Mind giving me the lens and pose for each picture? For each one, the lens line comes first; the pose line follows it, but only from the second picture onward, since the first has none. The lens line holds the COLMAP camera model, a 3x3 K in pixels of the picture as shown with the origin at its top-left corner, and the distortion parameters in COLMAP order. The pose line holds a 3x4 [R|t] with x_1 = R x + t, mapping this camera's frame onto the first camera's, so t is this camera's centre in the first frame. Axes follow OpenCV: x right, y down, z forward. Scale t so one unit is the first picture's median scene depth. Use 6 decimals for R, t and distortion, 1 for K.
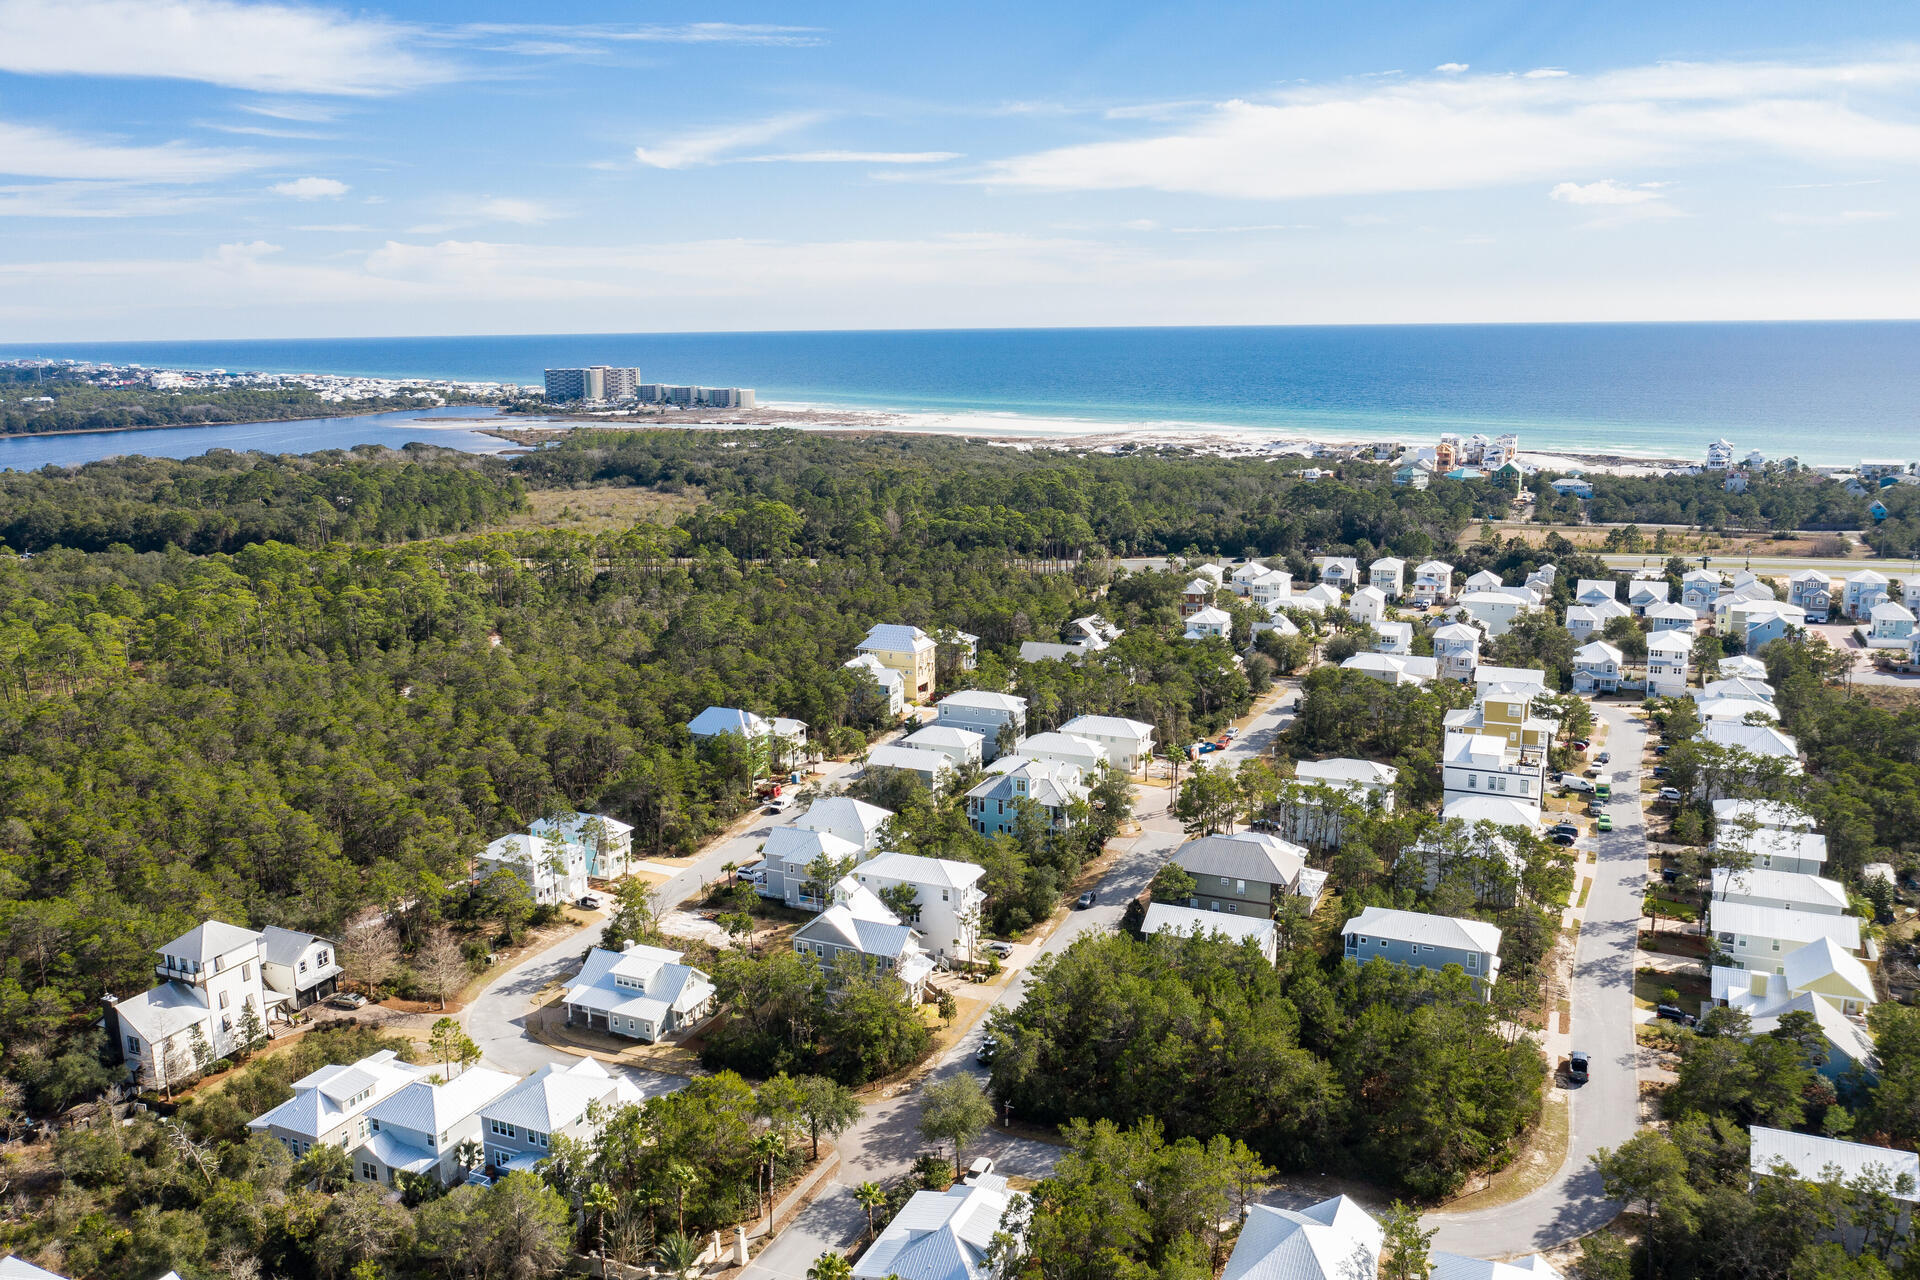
lens RADIAL K [[1512.4, 0, 960.0], [0, 1512.4, 640.0], [0, 0, 1]] dist [-0.017331, 0.006118]
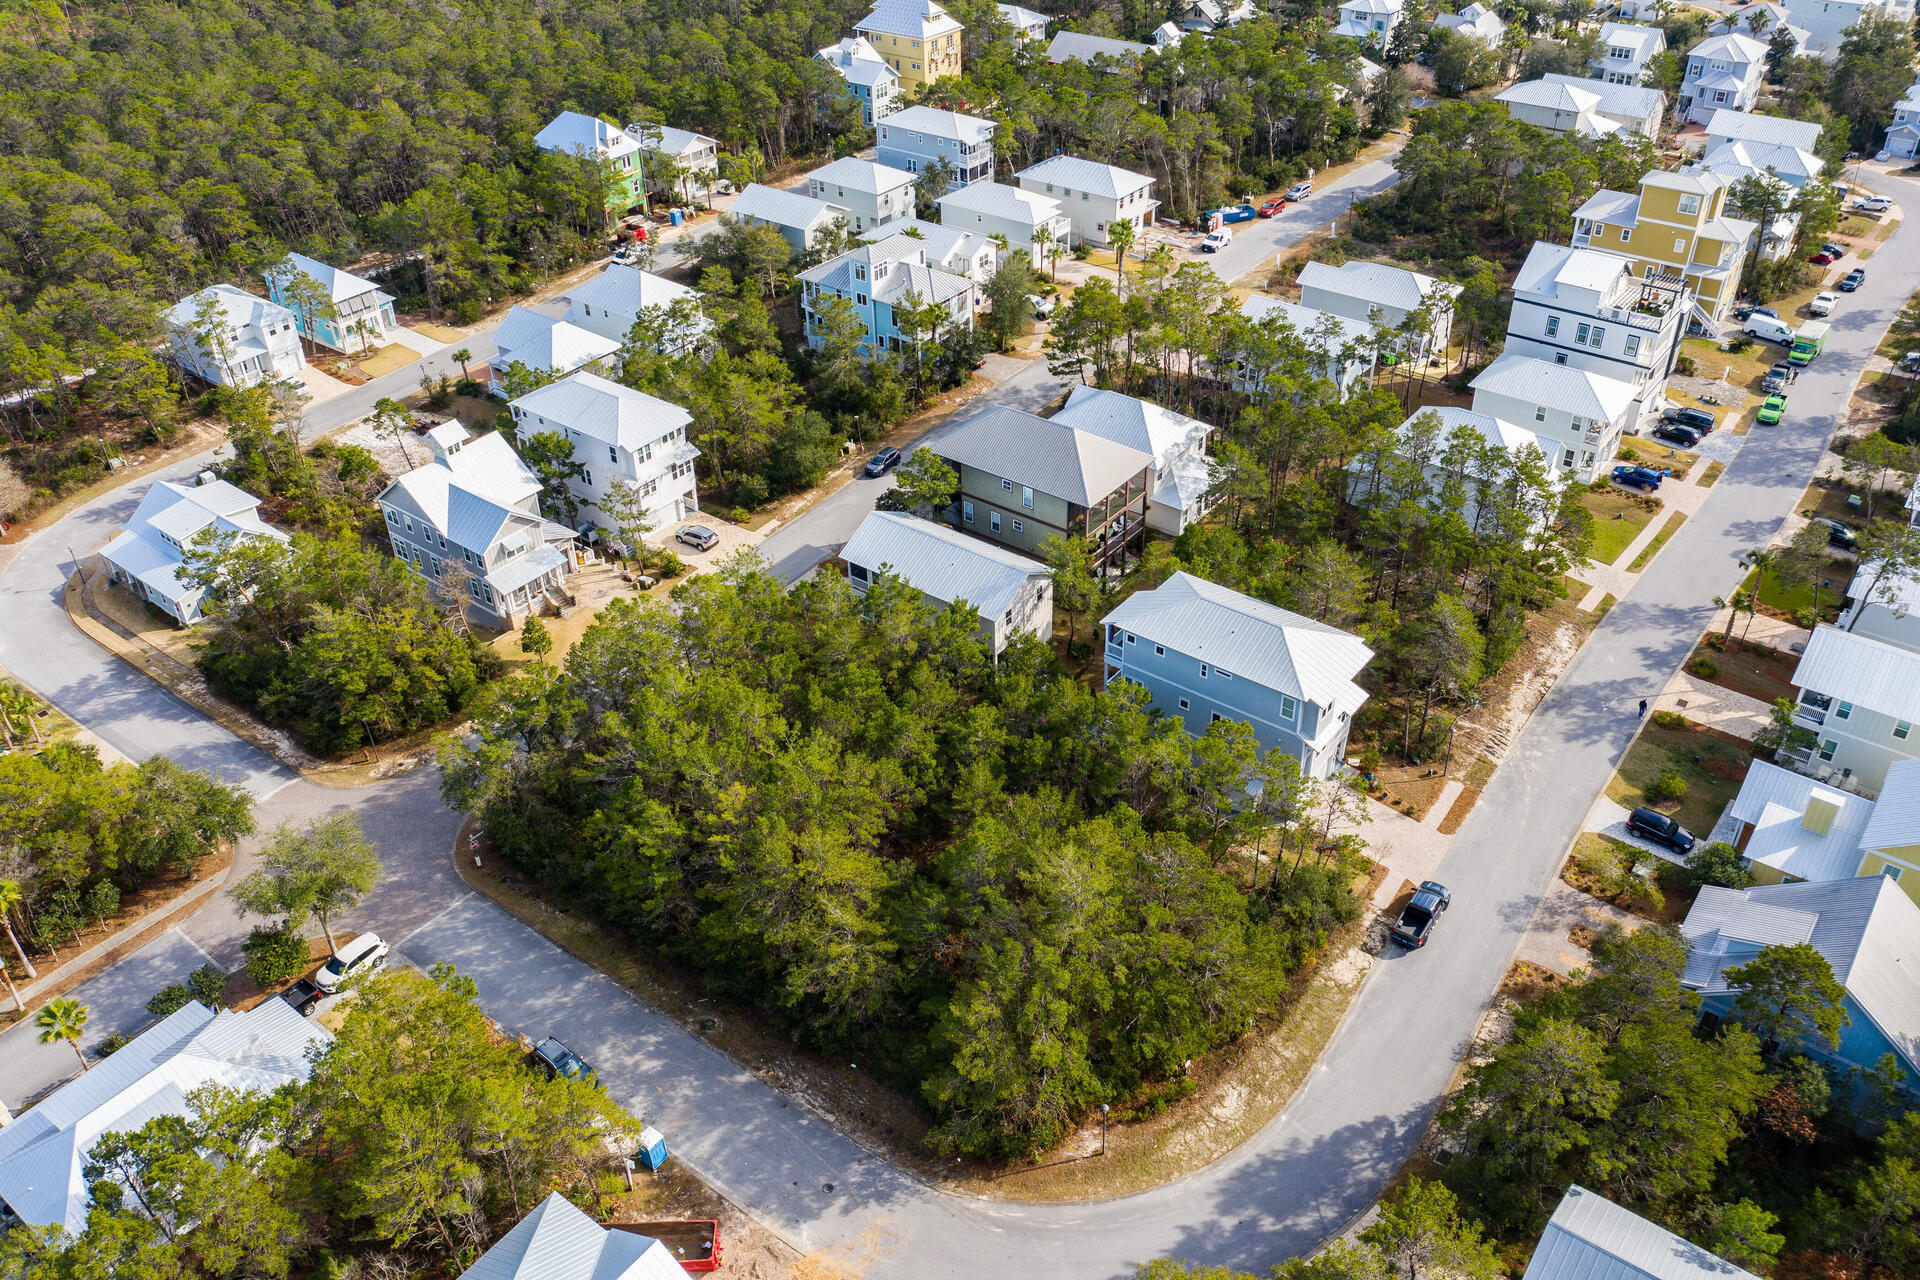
lens RADIAL K [[1514.2, 0, 960.0], [0, 1514.2, 640.0], [0, 0, 1]] dist [-0.025336, 0.003839]
pose [[0.972673, 0.127506, -0.194033, 0.210002], [-0.039740, 0.914804, 0.401938, -0.024337], [0.228752, -0.383244, 0.894873, 0.299061]]
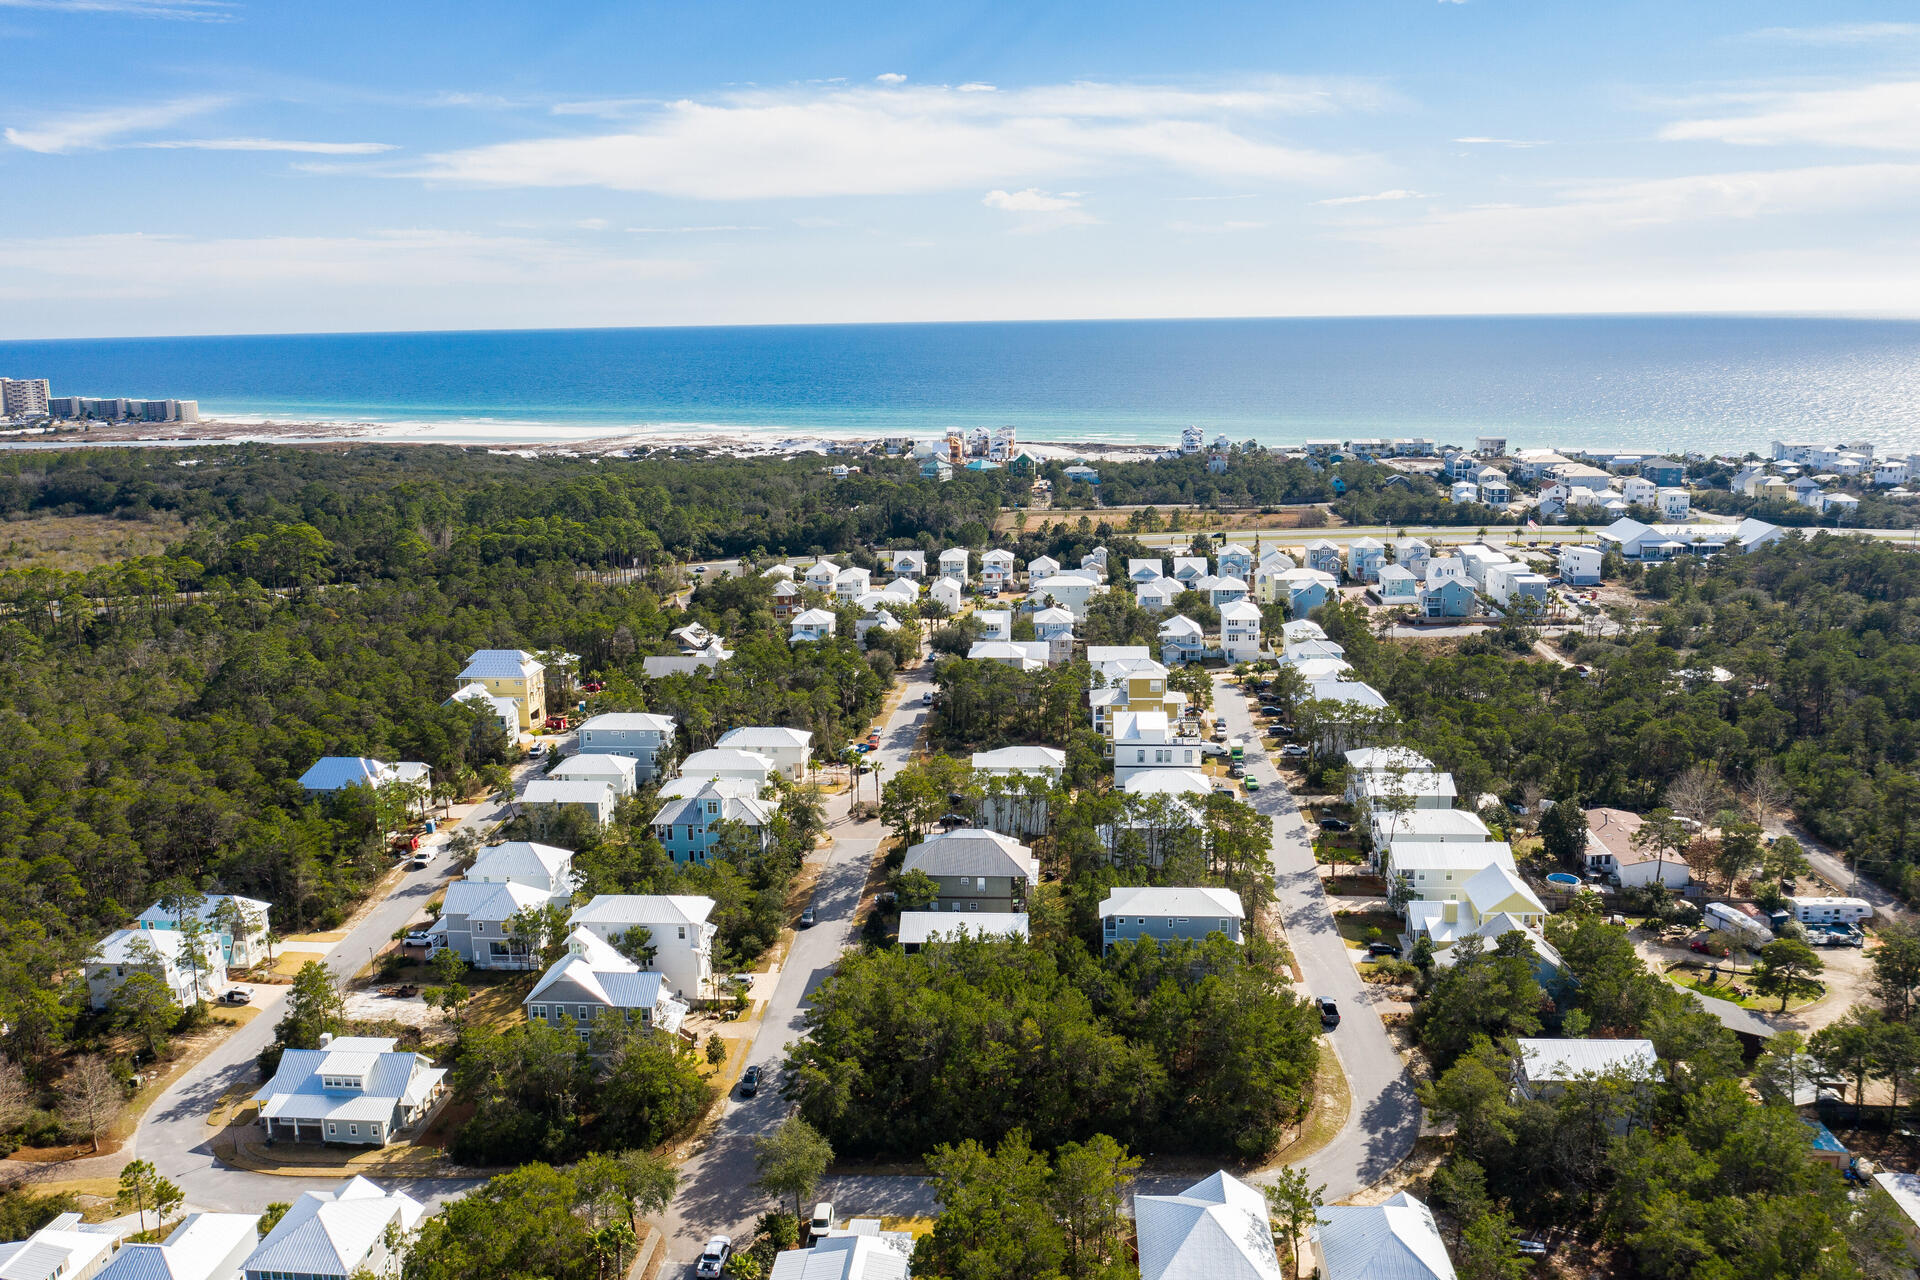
lens RADIAL K [[1514.2, 0, 960.0], [0, 1514.2, 640.0], [0, 0, 1]] dist [-0.025336, 0.003839]
pose [[0.939683, -0.073600, 0.334034, -0.109878], [0.073701, 0.997203, 0.012389, -0.008350], [-0.334012, 0.012977, 0.942480, 0.042310]]
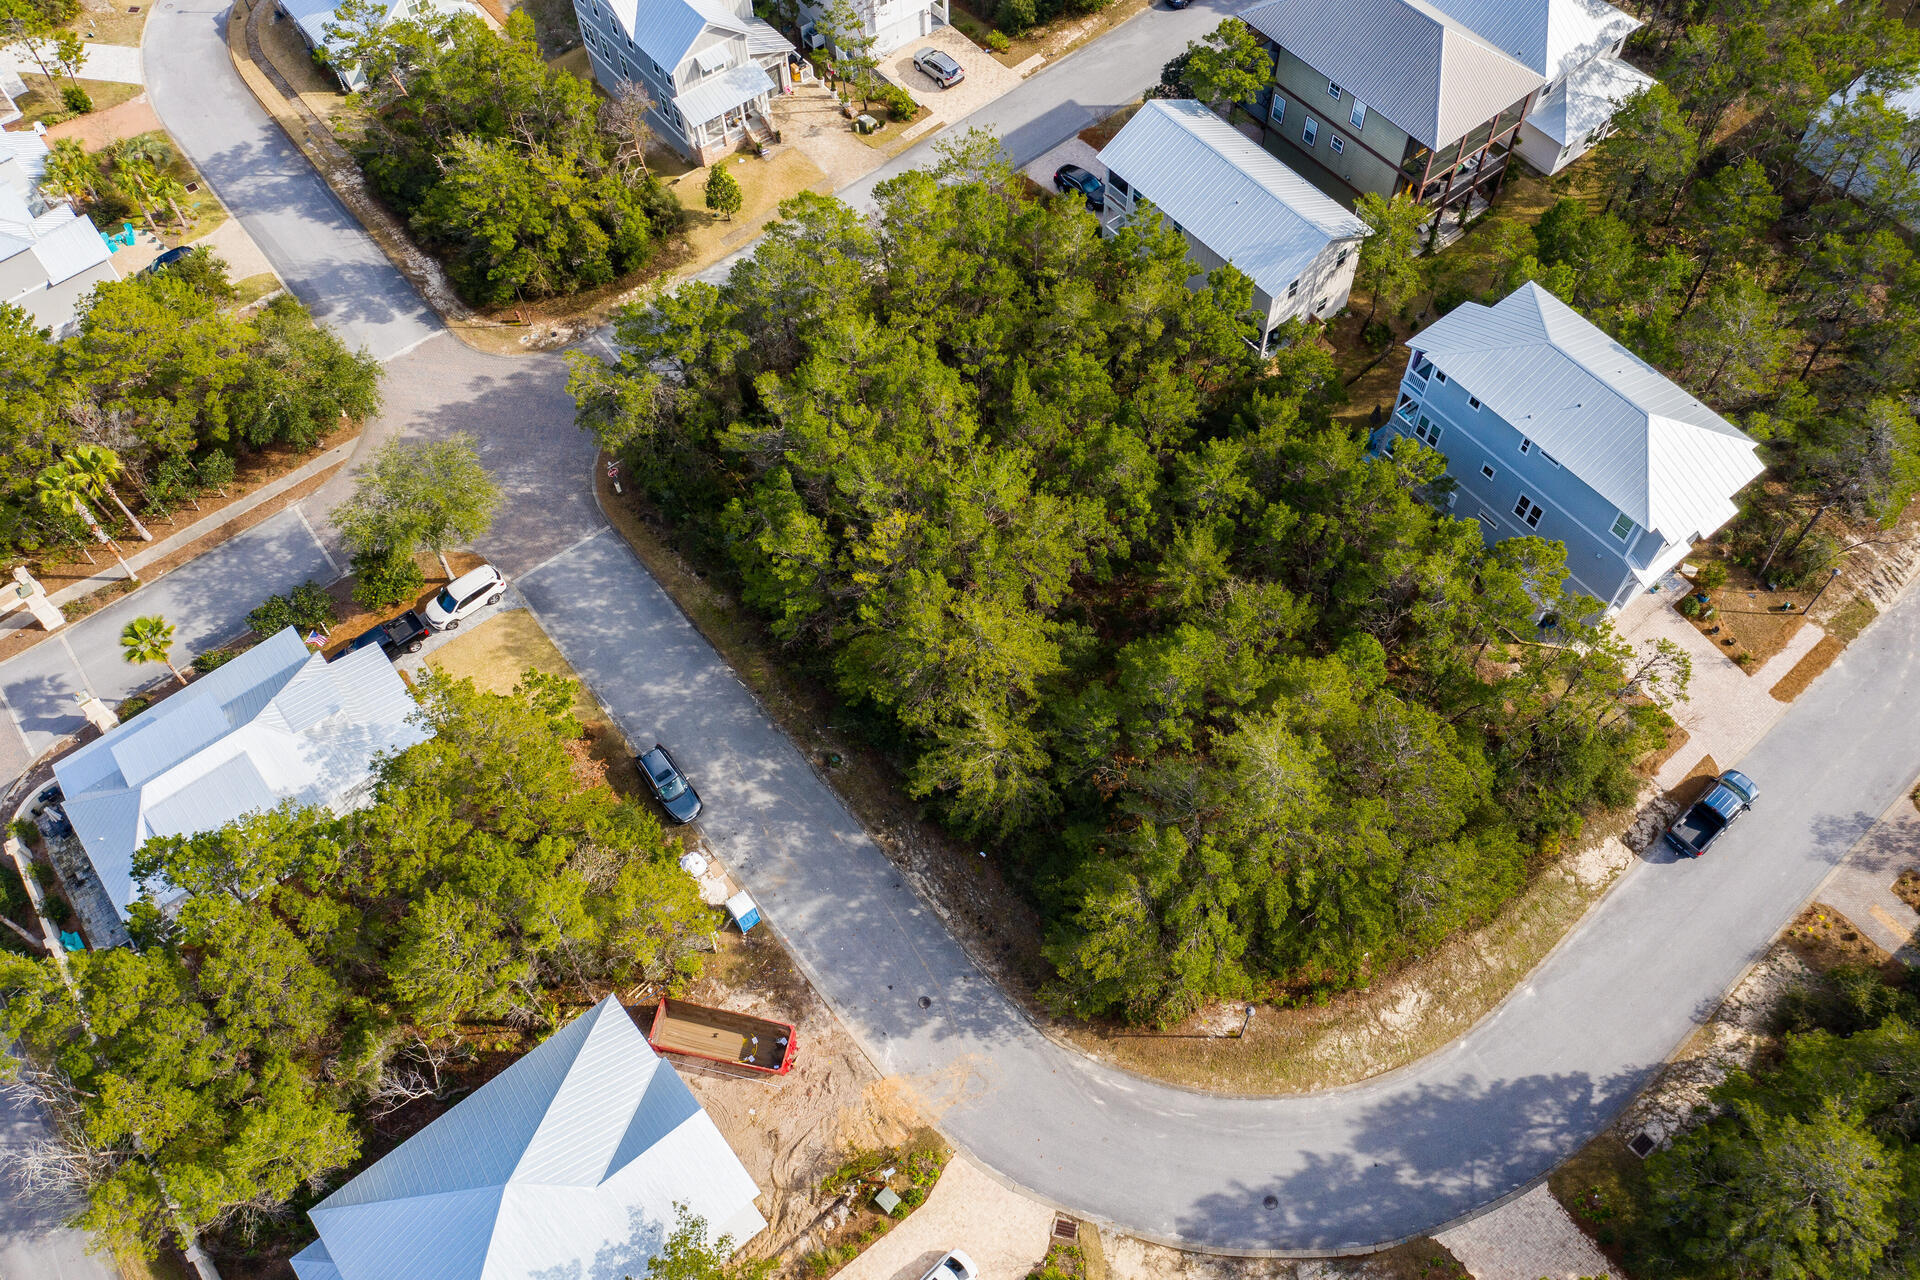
lens RADIAL K [[1514.2, 0, 960.0], [0, 1514.2, 640.0], [0, 0, 1]] dist [-0.025336, 0.003839]
pose [[0.887490, 0.386241, -0.251354, 0.187688], [-0.083233, 0.670823, 0.736932, -0.045091], [0.453248, -0.633098, 0.627497, 0.397946]]
